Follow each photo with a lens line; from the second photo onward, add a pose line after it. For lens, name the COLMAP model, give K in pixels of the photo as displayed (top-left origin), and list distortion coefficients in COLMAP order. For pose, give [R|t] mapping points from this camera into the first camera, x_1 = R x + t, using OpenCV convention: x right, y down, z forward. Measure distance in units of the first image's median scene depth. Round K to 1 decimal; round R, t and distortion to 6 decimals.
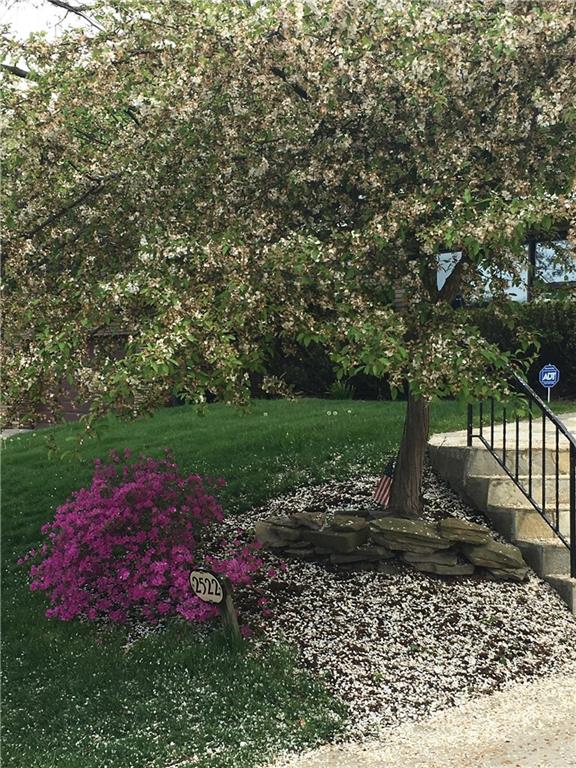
lens RADIAL K [[1198.6, 0, 288.0], [0, 1198.6, 384.0], [0, 0, 1]] dist [0.056955, 0.025894]
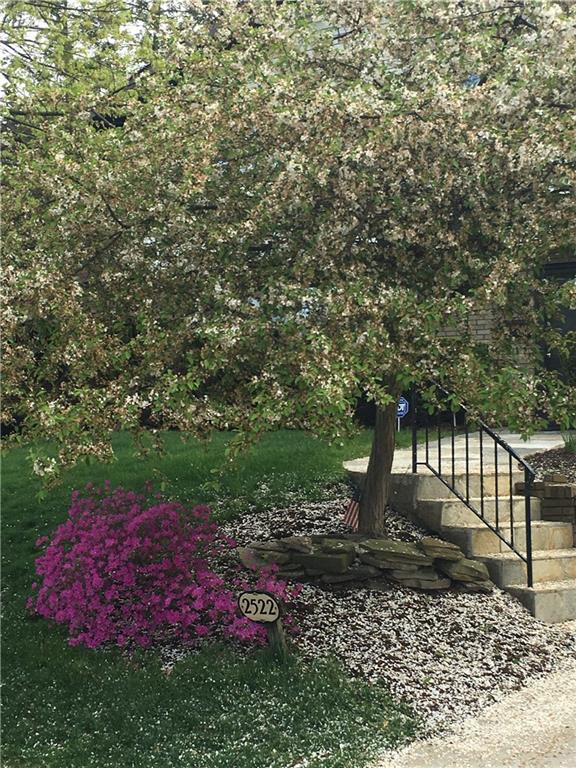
lens RADIAL K [[1198.6, 0, 288.0], [0, 1198.6, 384.0], [0, 0, 1]] dist [0.056955, 0.025894]
pose [[0.970499, -0.000338, 0.241104, -0.275271], [0.006289, 0.999694, -0.023914, -0.005022], [-0.241022, 0.024725, 0.970205, -0.051908]]
